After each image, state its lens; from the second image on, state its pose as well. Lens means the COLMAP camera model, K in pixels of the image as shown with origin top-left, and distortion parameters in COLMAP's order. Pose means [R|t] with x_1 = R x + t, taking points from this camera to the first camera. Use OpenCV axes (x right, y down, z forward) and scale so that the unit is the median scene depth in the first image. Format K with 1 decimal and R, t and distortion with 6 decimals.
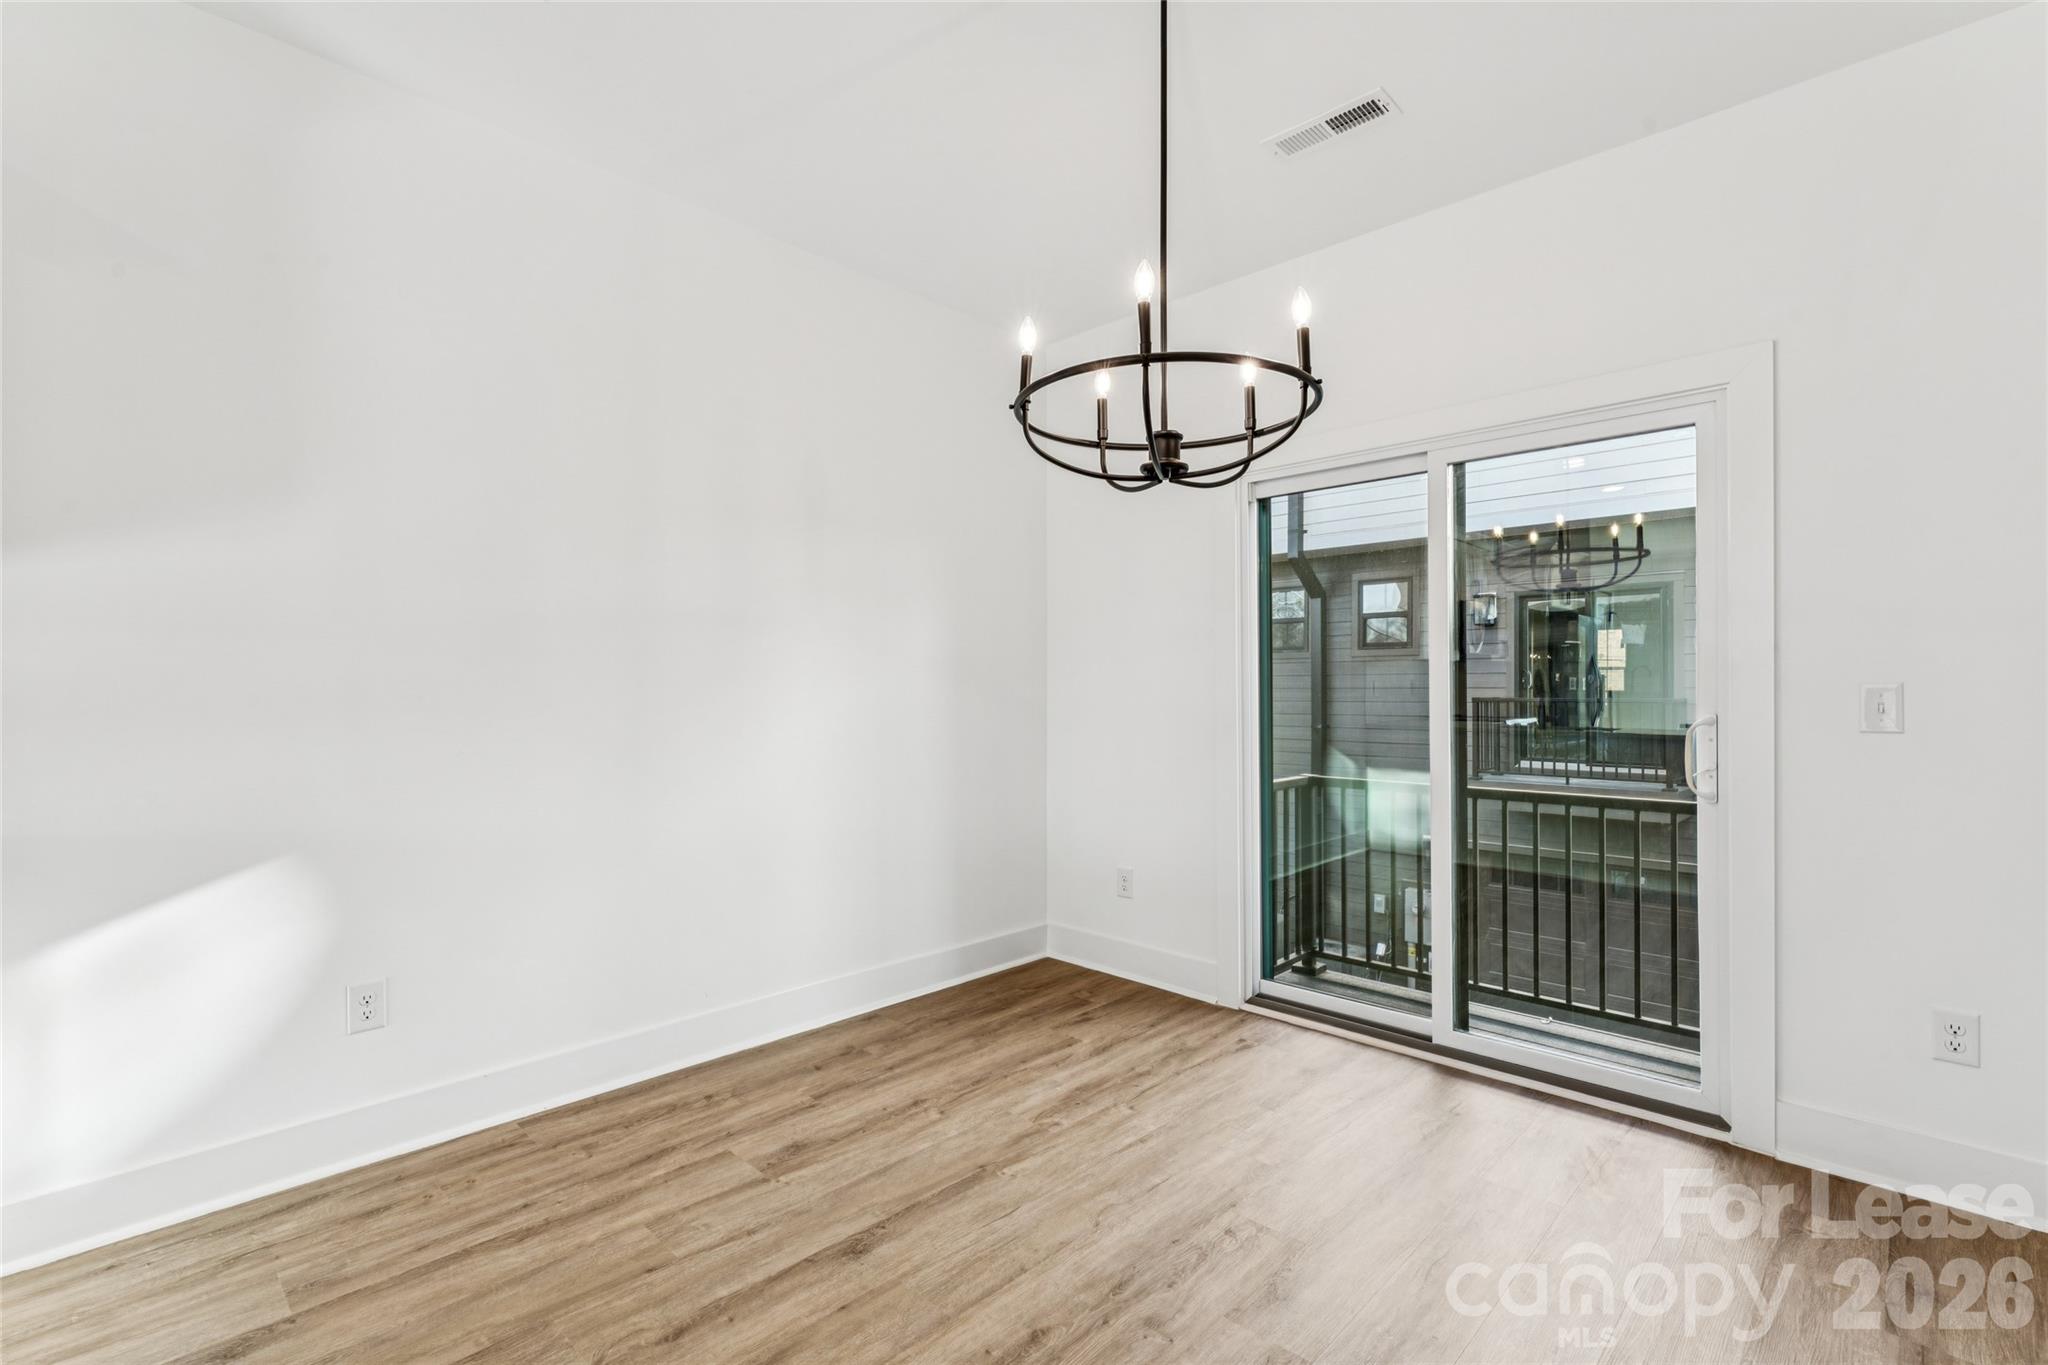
lens RADIAL K [[925.7, 0, 1022.1], [0, 925.7, 696.3], [0, 0, 1]] dist [0.001164, -0.000993]
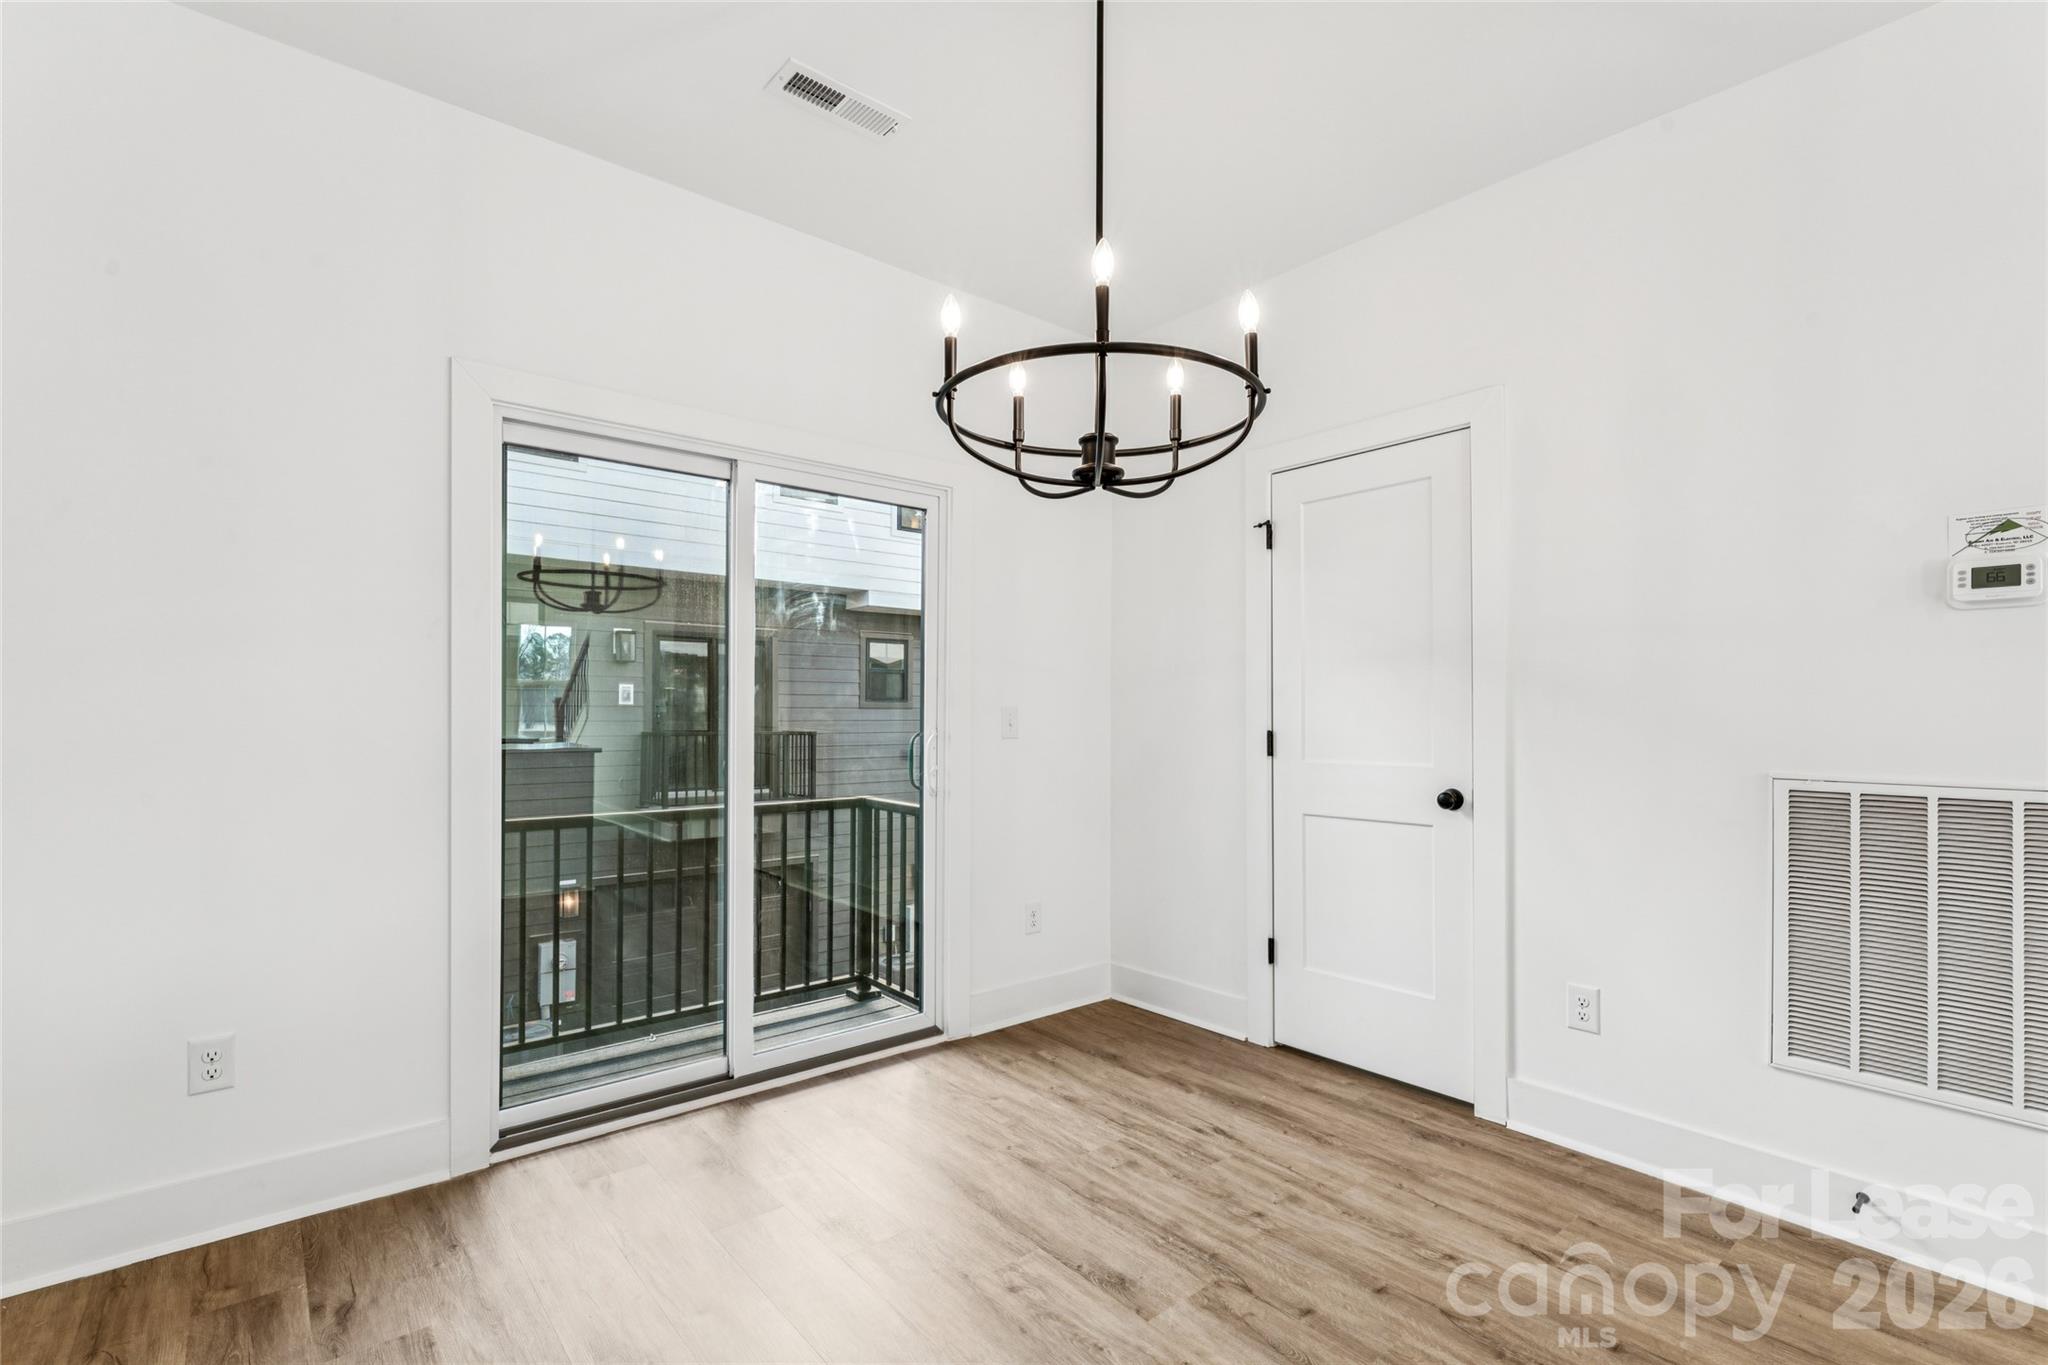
lens RADIAL K [[925.7, 0, 1033.2], [0, 925.7, 711.9], [0, 0, 1]] dist [0.001164, -0.000993]
pose [[0.086134, 0.009109, 0.996242, -0.426424], [-0.002101, 0.999958, -0.008961, 0.005897], [-0.996281, -0.001321, 0.086150, 0.546790]]
